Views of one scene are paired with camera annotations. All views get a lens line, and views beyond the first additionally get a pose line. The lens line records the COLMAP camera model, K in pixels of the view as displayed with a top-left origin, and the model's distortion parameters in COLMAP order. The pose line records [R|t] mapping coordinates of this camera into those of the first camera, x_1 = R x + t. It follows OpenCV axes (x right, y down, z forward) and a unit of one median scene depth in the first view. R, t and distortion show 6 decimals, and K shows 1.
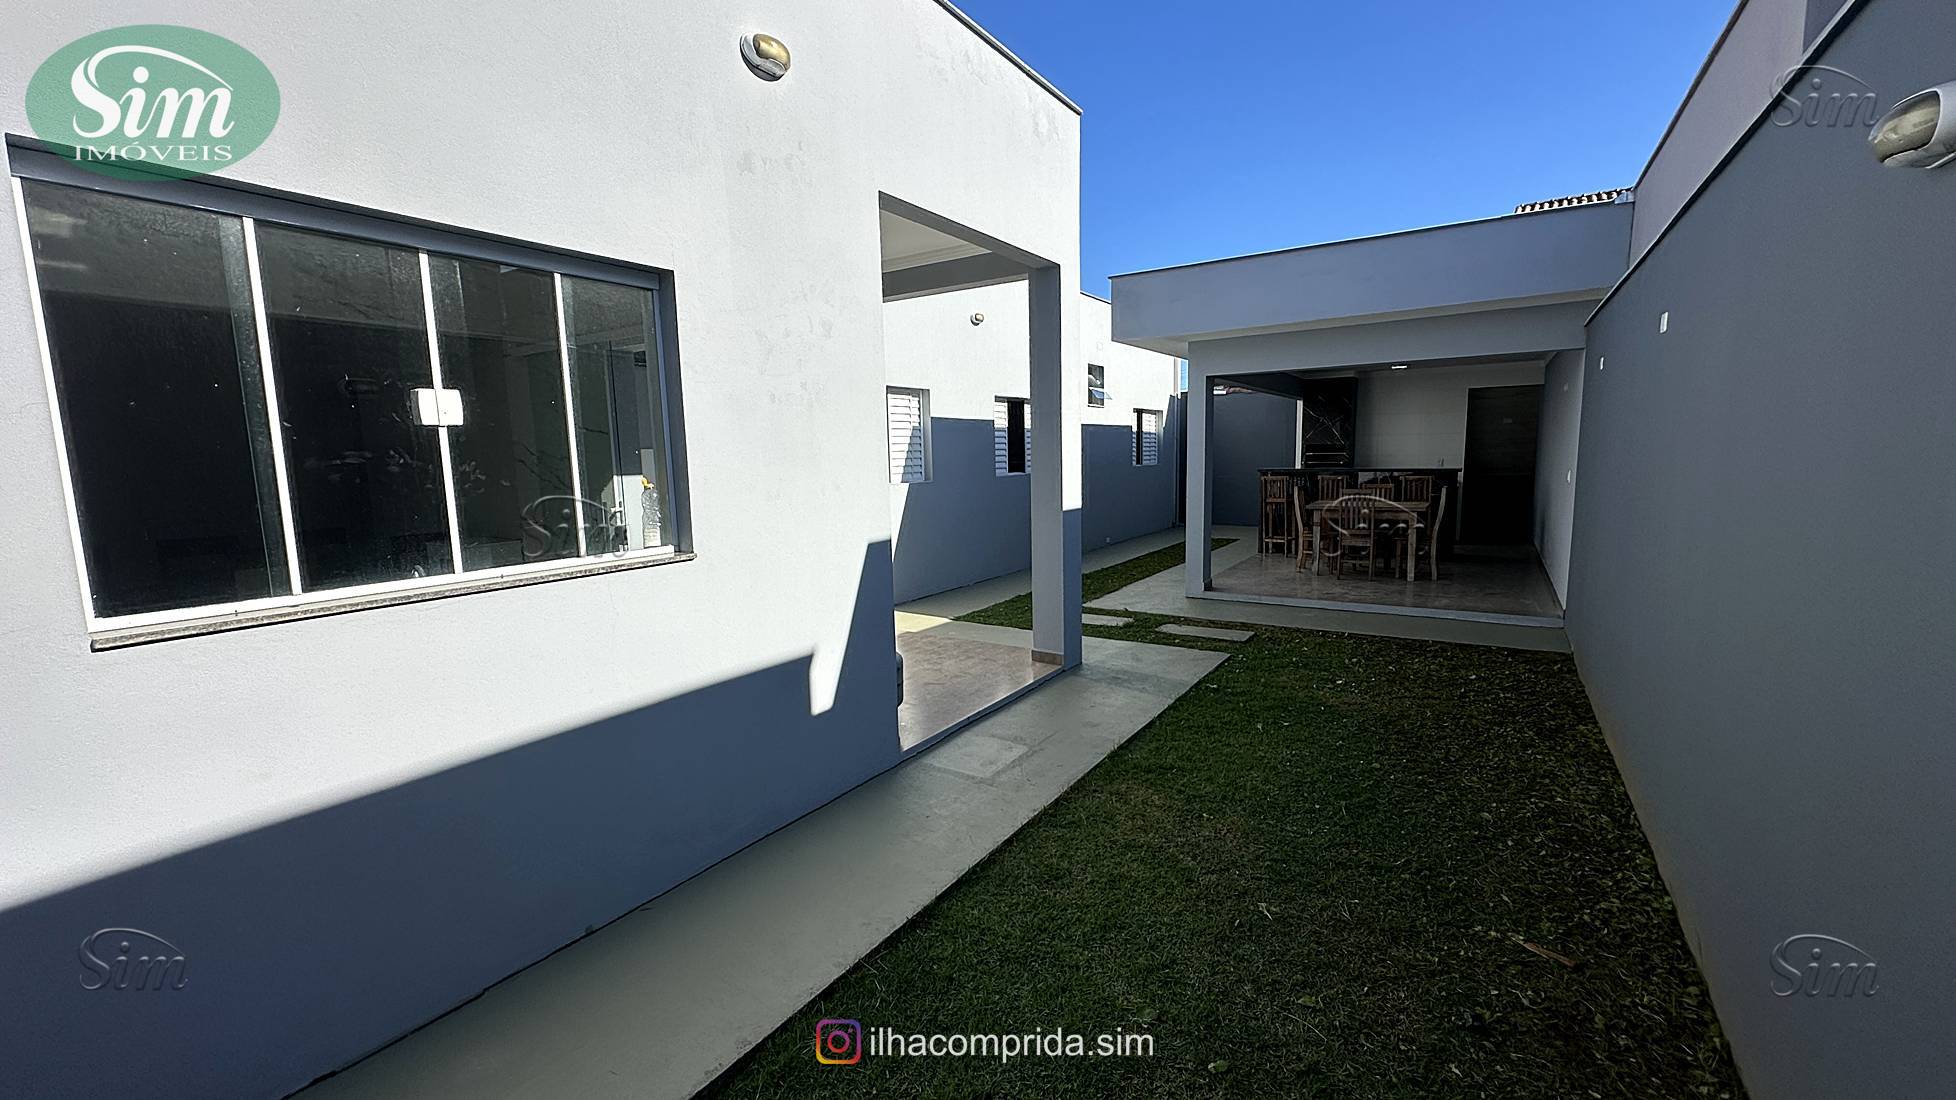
lens RADIAL K [[780.7, 0, 978.0], [0, 780.7, 550.0], [0, 0, 1]] dist [-0.001730, 0.000087]
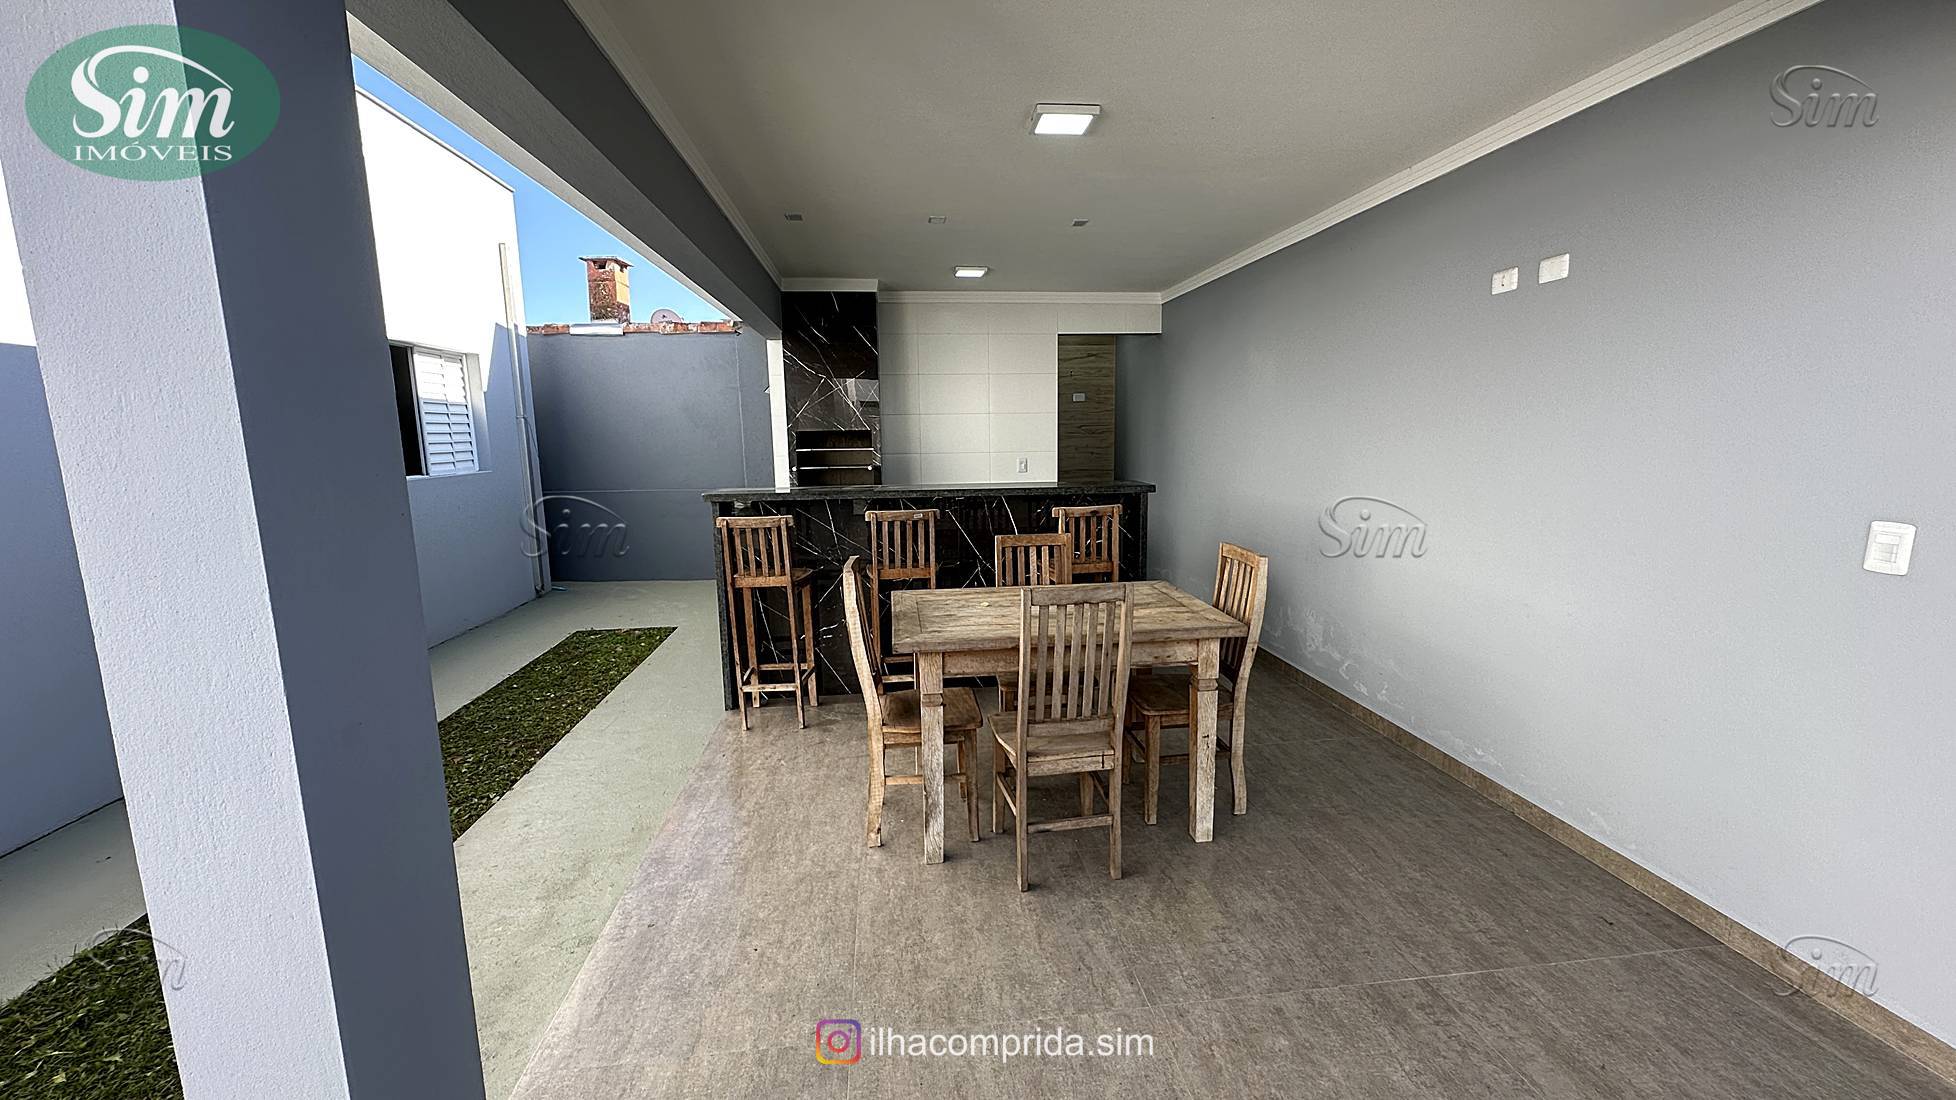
lens RADIAL K [[780.7, 0, 978.0], [0, 780.7, 550.0], [0, 0, 1]] dist [-0.001730, 0.000087]
pose [[0.769707, -0.087529, 0.632368, 0.182413], [0.080593, 0.995954, 0.039758, -0.067094], [-0.633289, 0.020363, 0.773647, 0.518920]]
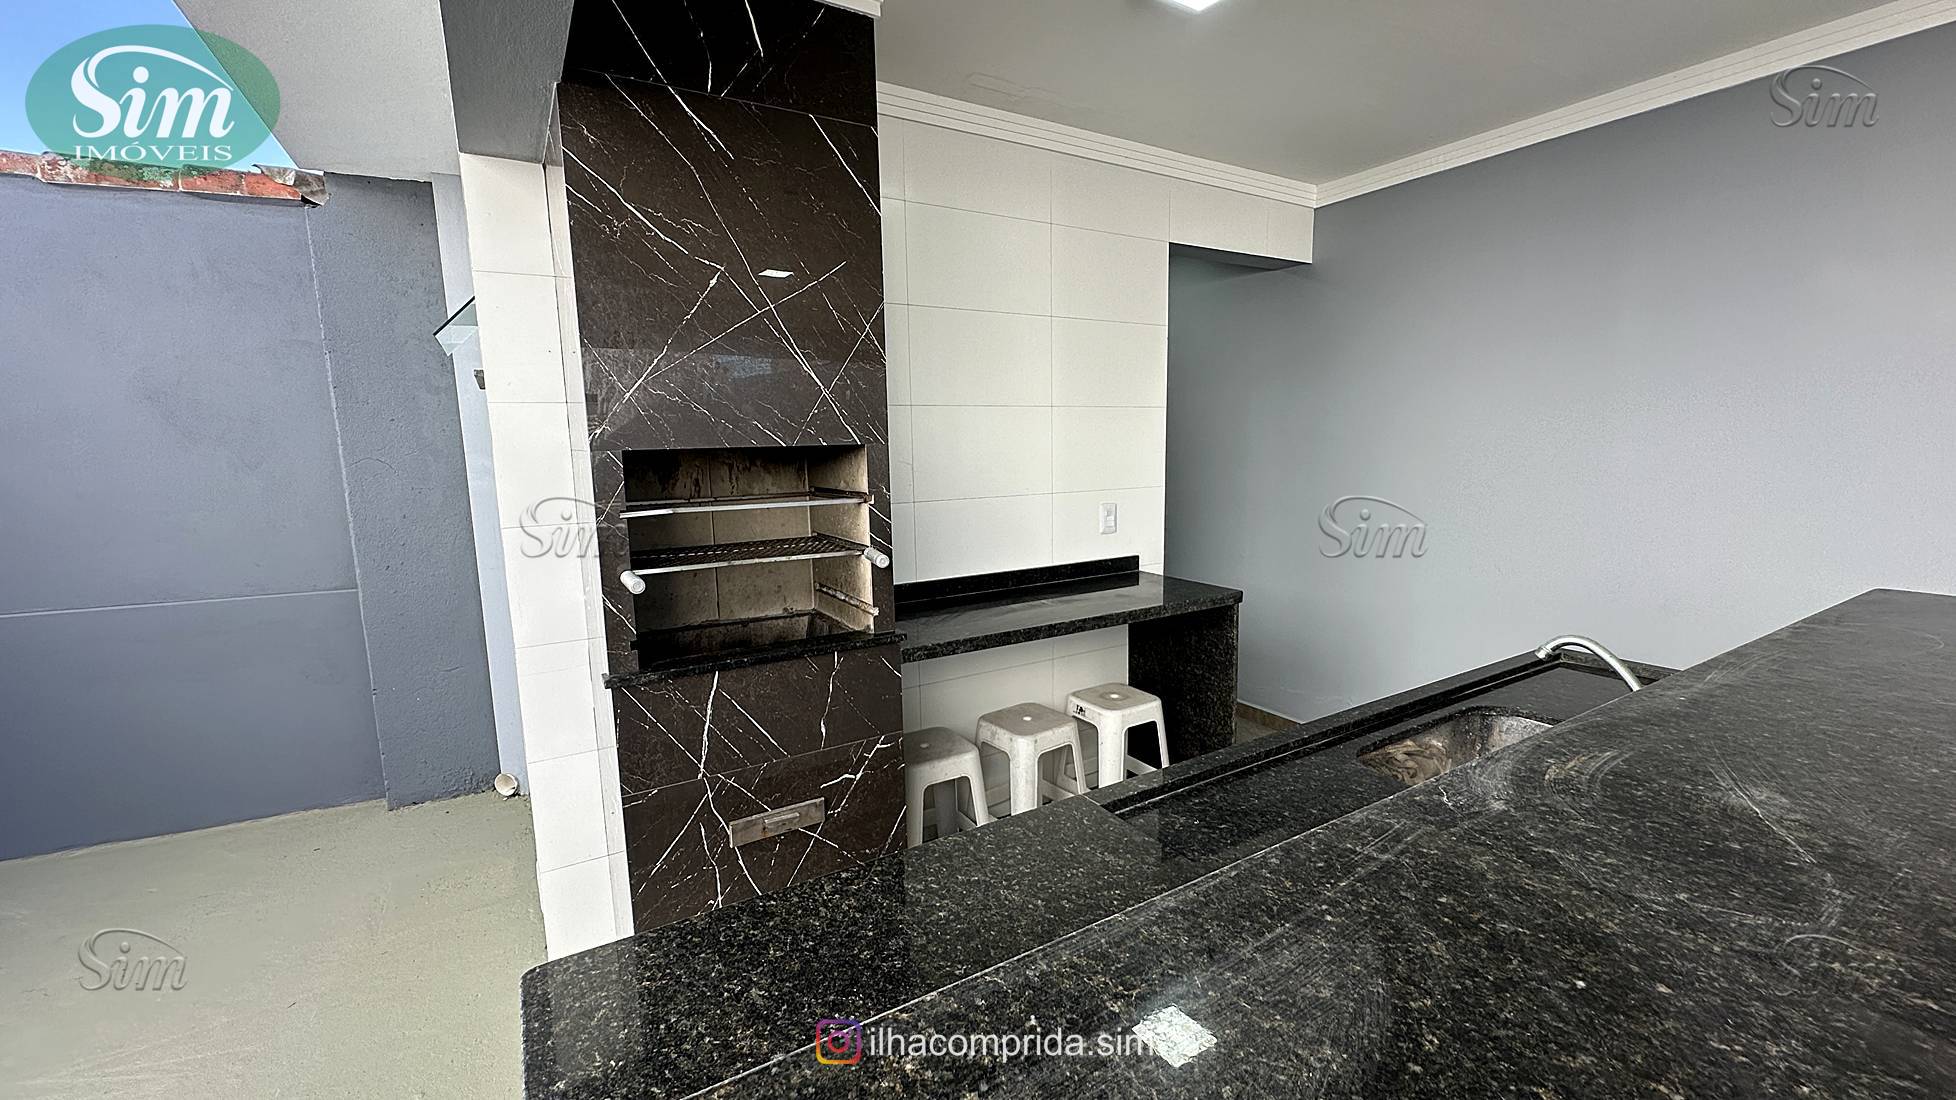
lens RADIAL K [[780.7, 0, 978.0], [0, 780.7, 550.0], [0, 0, 1]] dist [-0.001730, 0.000087]
pose [[0.434713, -0.113487, 0.893390, 0.297104], [0.125743, 0.989959, 0.064569, -0.109144], [-0.891747, 0.084269, 0.444618, 0.815717]]
